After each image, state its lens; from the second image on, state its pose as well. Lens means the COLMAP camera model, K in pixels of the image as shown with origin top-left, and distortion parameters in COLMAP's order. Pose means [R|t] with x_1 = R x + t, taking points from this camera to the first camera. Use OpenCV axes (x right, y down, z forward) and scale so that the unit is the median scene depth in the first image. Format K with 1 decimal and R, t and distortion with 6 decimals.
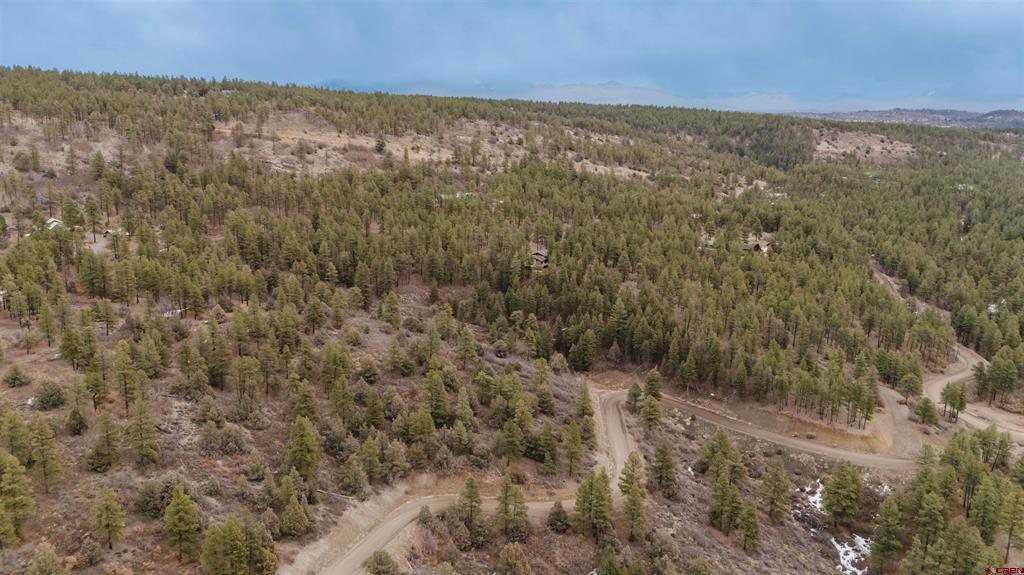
lens RADIAL K [[746.2, 0, 513.9], [0, 746.2, 288.1], [0, 0, 1]] dist [0.074317, -0.065120]
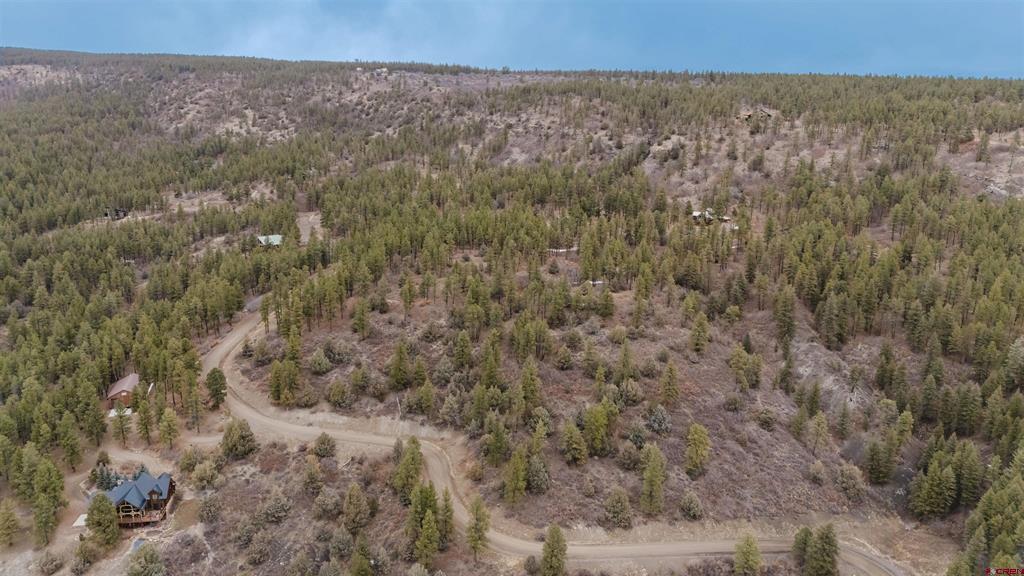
lens RADIAL K [[746.2, 0, 517.8], [0, 746.2, 292.4], [0, 0, 1]] dist [0.074317, -0.065120]
pose [[0.245984, 0.220177, -0.943935, 0.379333], [-0.225093, 0.960210, 0.165315, -0.069745], [0.942775, 0.171808, 0.285757, 0.288318]]
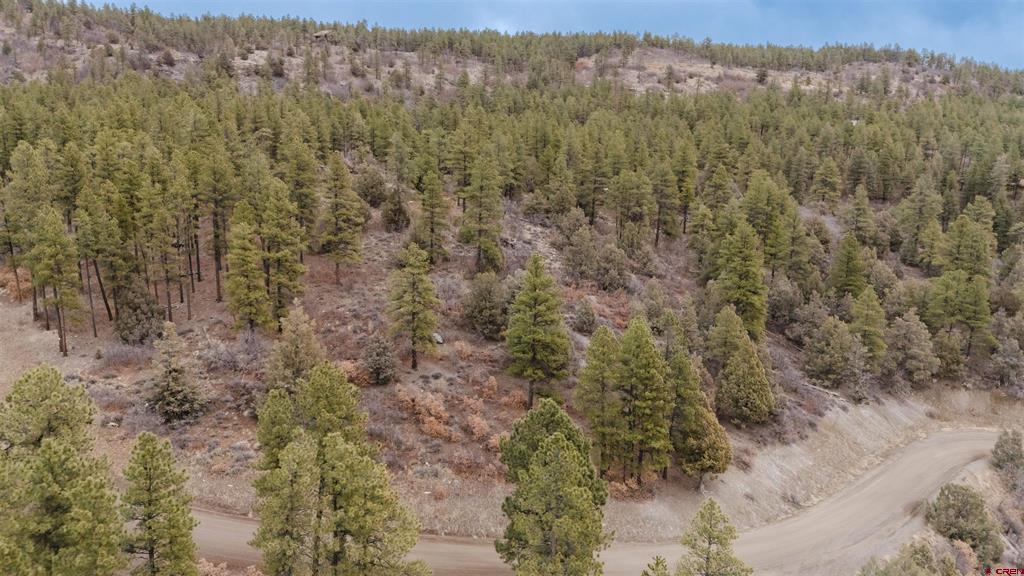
lens RADIAL K [[746.2, 0, 512.2], [0, 746.2, 286.4], [0, 0, 1]] dist [0.074317, -0.065120]
pose [[0.907484, 0.076604, -0.413042, -0.076491], [-0.090224, 0.995829, -0.013540, 0.086035], [0.410283, 0.049554, 0.910611, 0.164264]]
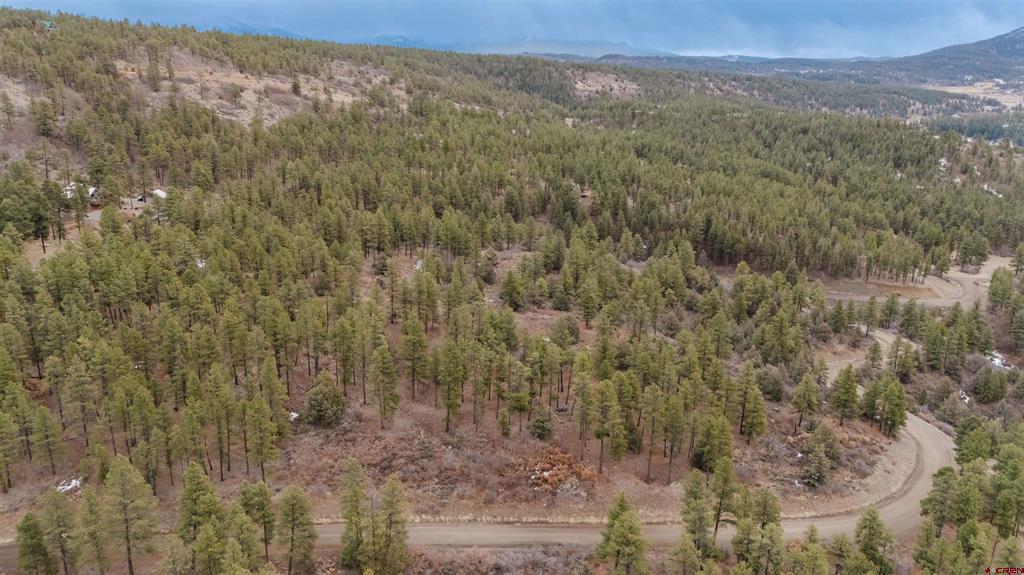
lens RADIAL K [[746.2, 0, 513.0], [0, 746.2, 285.2], [0, 0, 1]] dist [0.074317, -0.065120]
pose [[0.889054, -0.132567, 0.438188, -0.427731], [0.102209, 0.990474, 0.092277, -0.008393], [-0.446247, -0.037253, 0.894134, 0.049370]]
